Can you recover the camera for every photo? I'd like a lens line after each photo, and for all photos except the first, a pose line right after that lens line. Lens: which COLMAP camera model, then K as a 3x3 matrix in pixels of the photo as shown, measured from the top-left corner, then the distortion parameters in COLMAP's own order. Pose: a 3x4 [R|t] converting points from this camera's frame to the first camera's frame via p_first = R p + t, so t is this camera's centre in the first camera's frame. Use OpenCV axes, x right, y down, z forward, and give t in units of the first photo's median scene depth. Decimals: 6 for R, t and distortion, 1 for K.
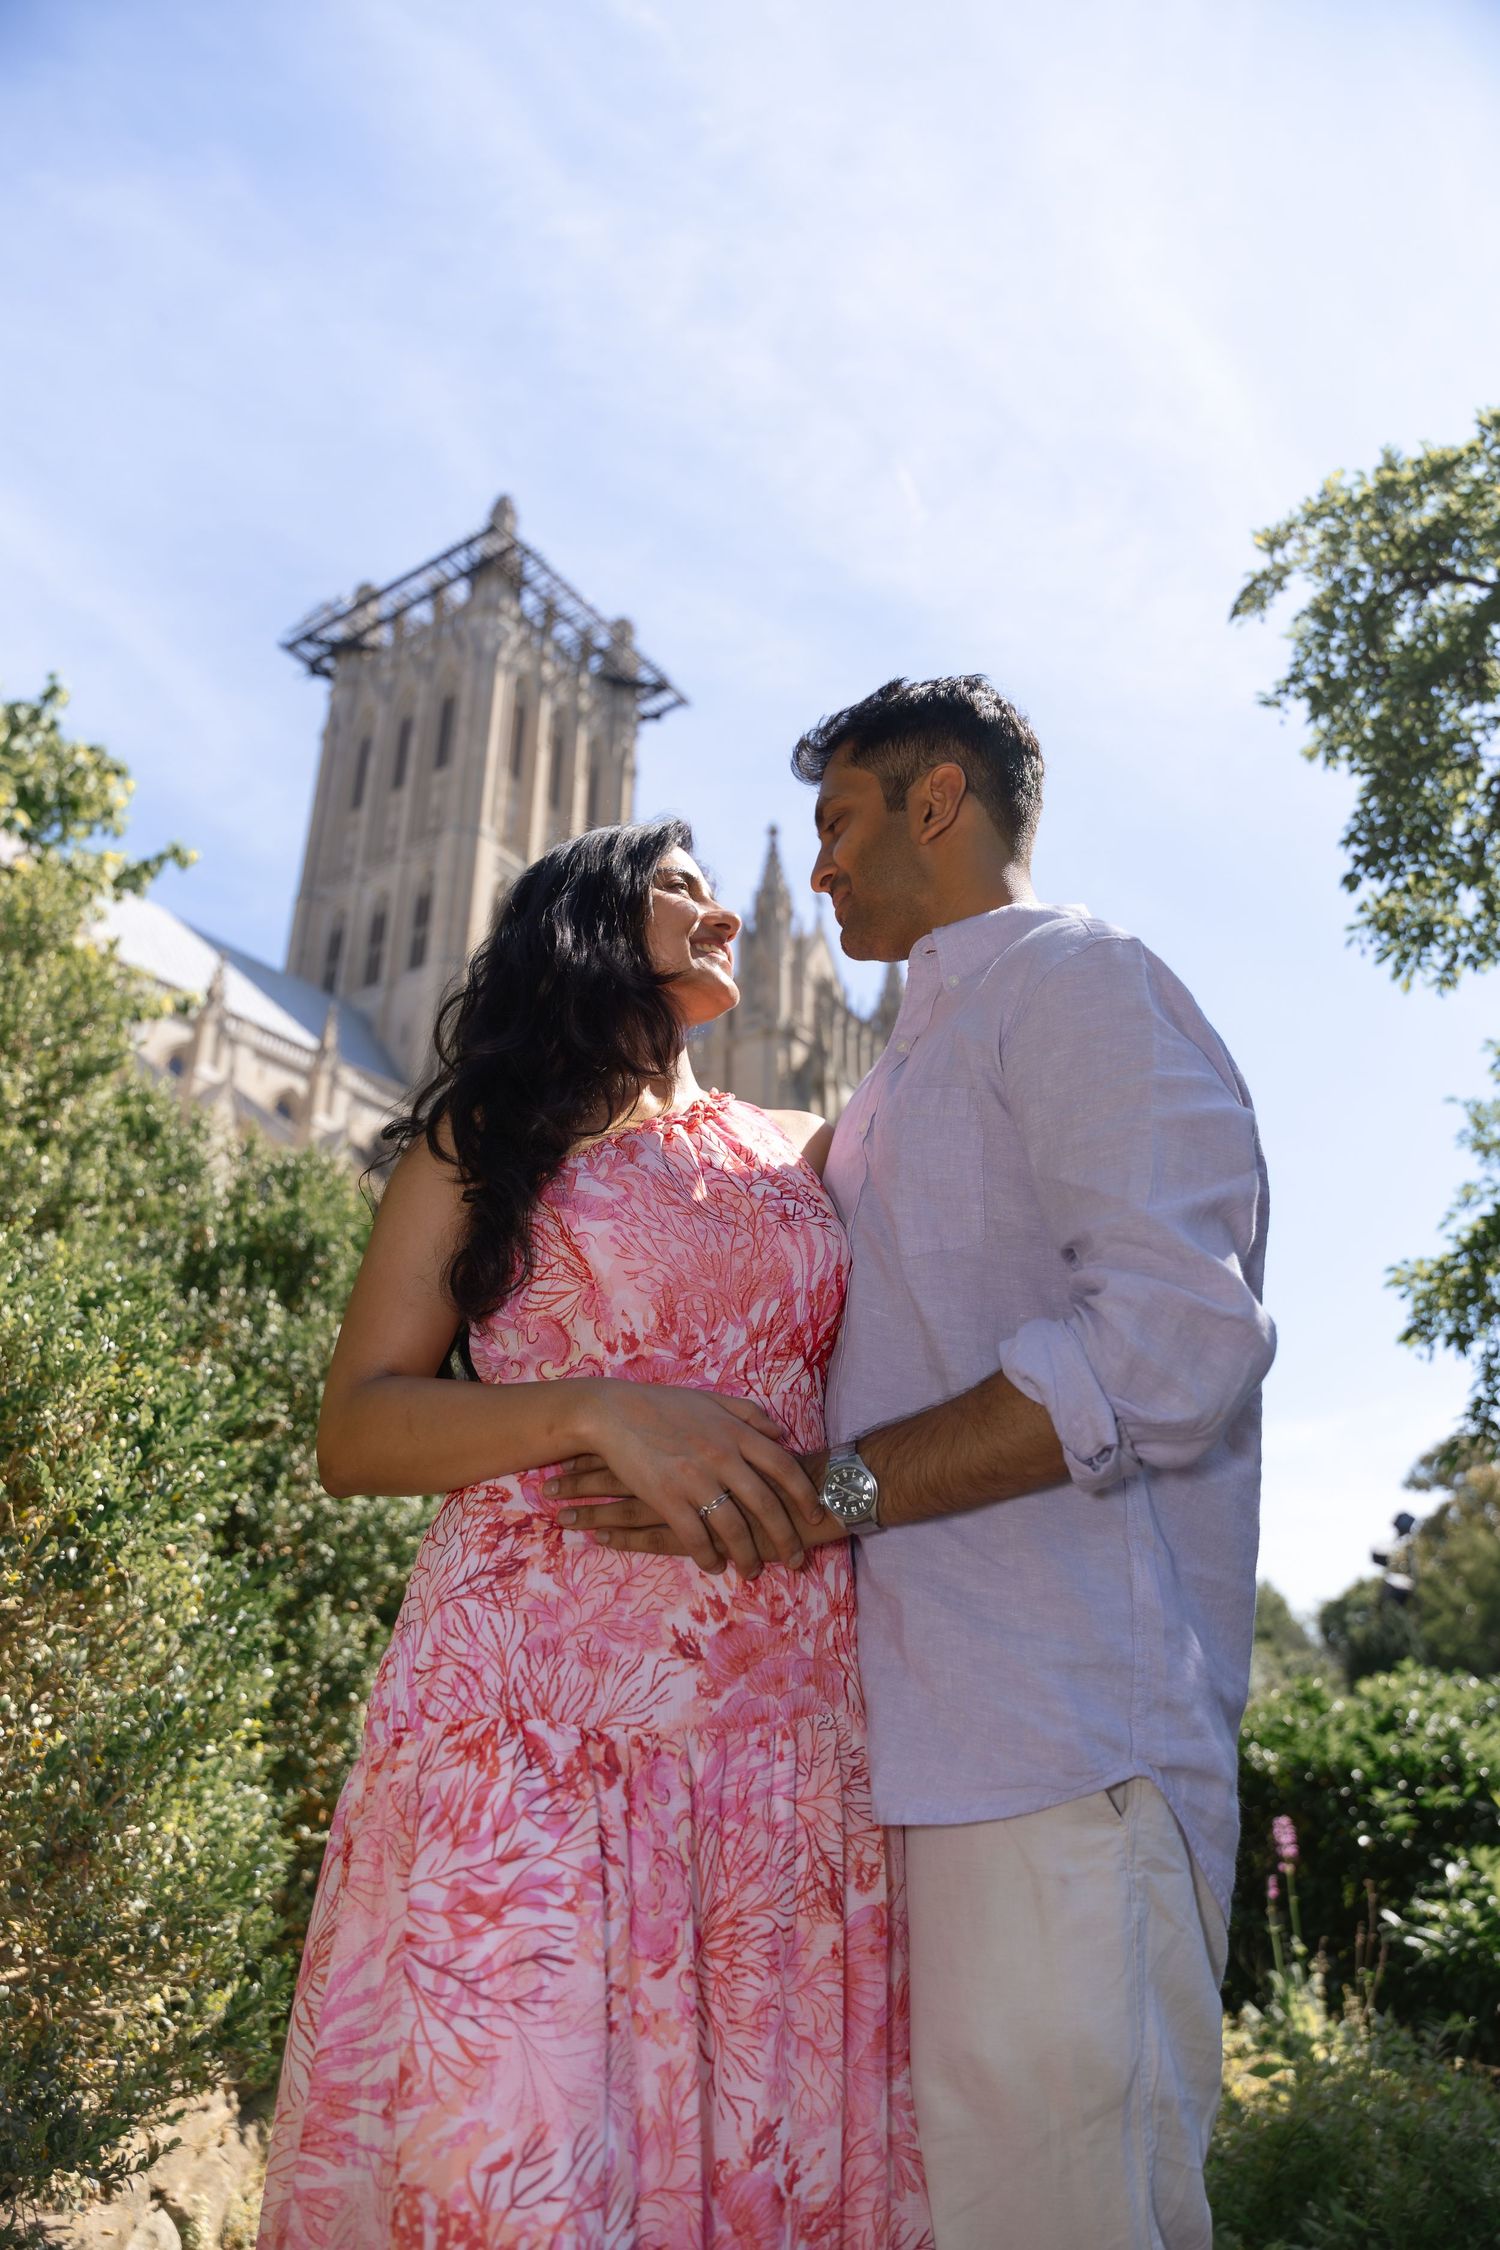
lens RADIAL K [[1489.5, 0, 728.1], [0, 1489.5, 1118.5], [0, 0, 1]] dist [0.003707, -0.004678]
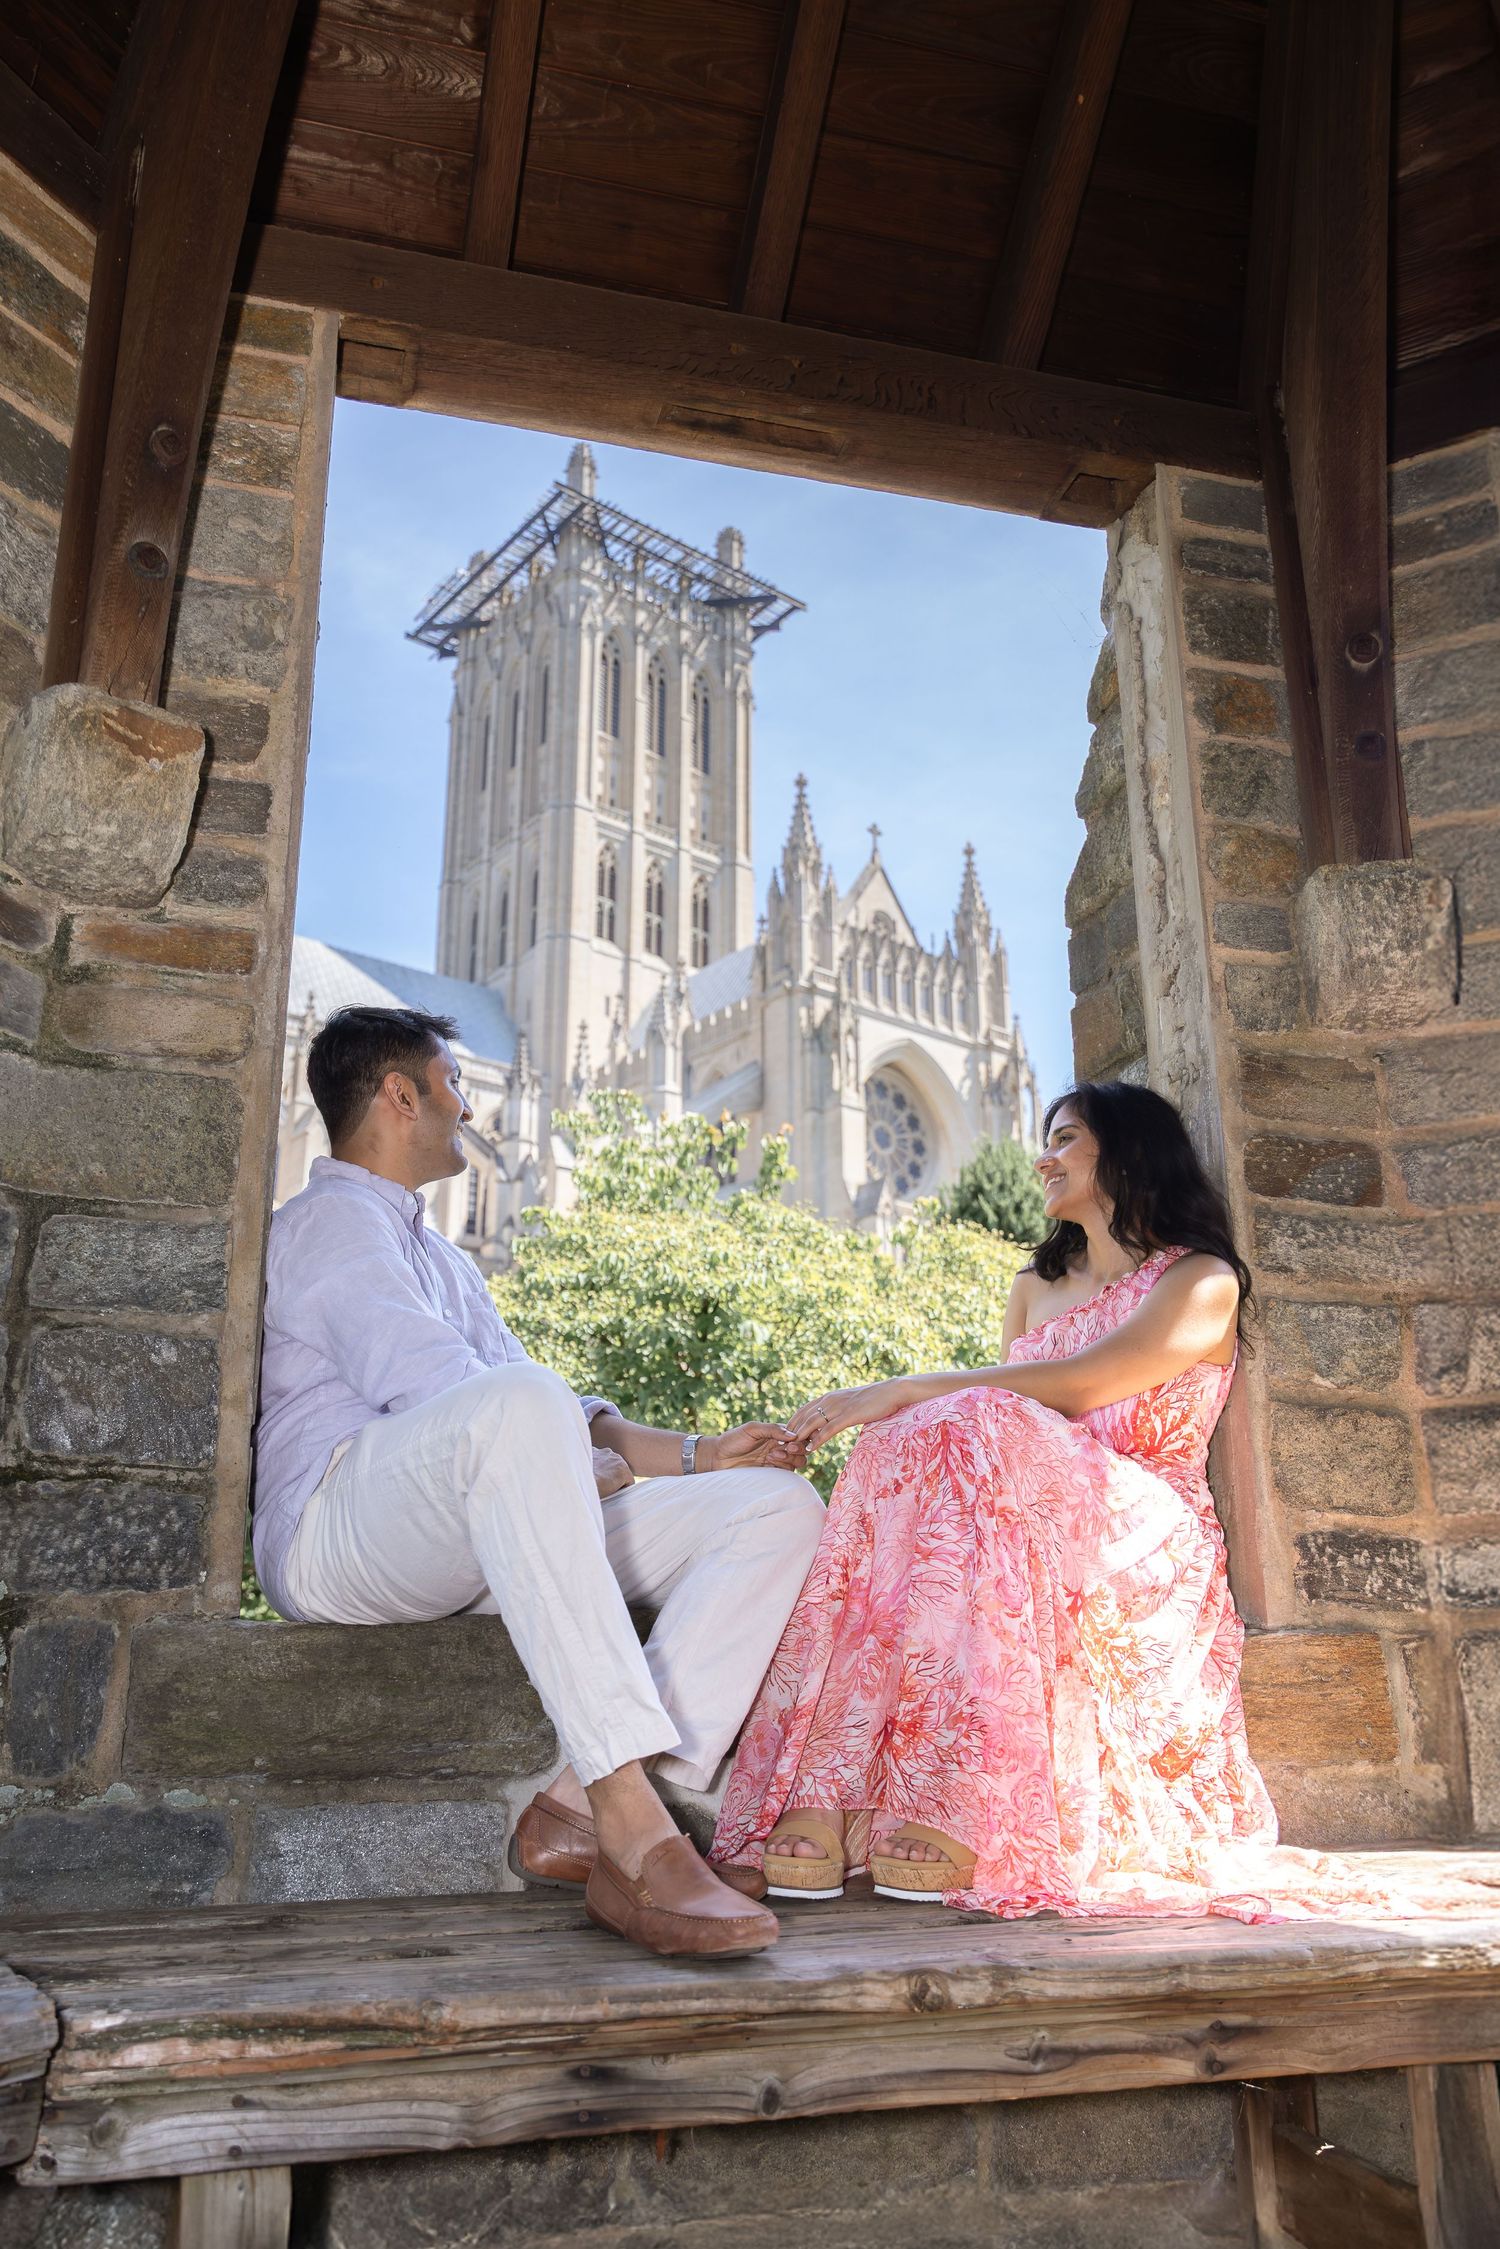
lens RADIAL K [[1702.5, 0, 653.8], [0, 1702.5, 1176.3], [0, 0, 1]] dist [0.007458, -0.004913]
pose [[0.942985, -0.093944, -0.319303, 0.228231], [0.133810, 0.985402, 0.105255, -0.050297], [0.304753, -0.141980, 0.941789, -0.139956]]
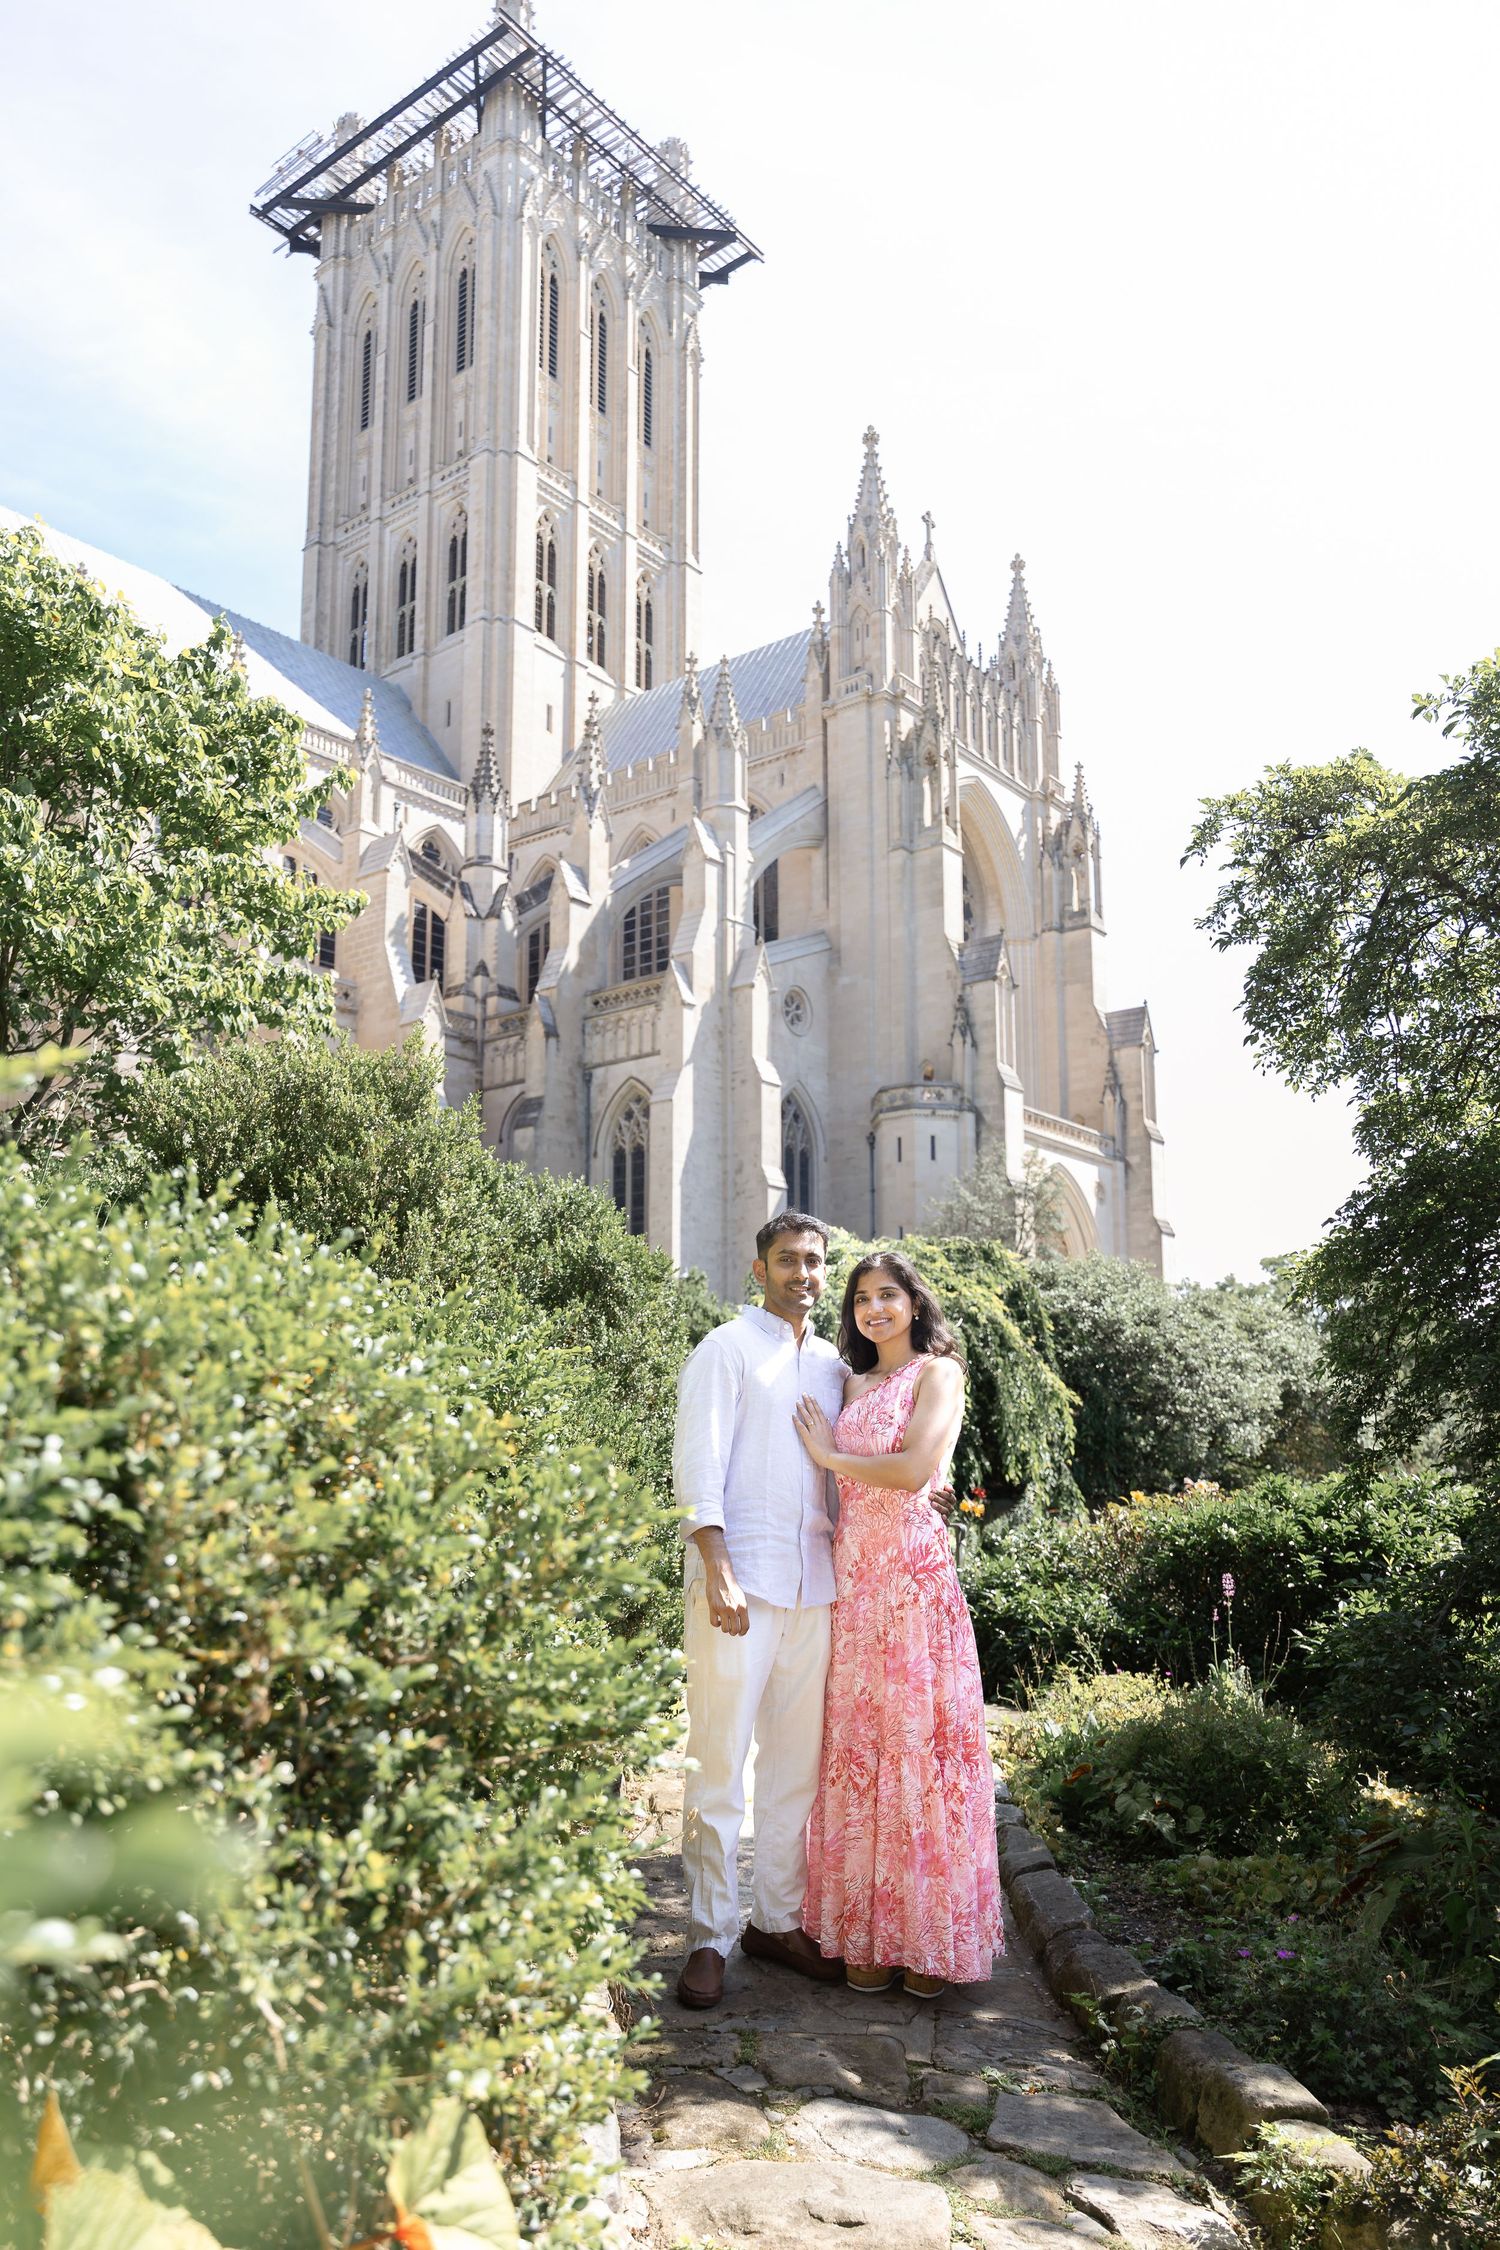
lens RADIAL K [[1712.9, 0, 723.2], [0, 1712.9, 1236.3], [0, 0, 1]] dist [0.009935, -0.014082]
pose [[0.997419, -0.028134, -0.066056, -0.000782], [0.044469, 0.964390, 0.260720, -0.014691], [0.056369, -0.262985, 0.963152, -0.026787]]
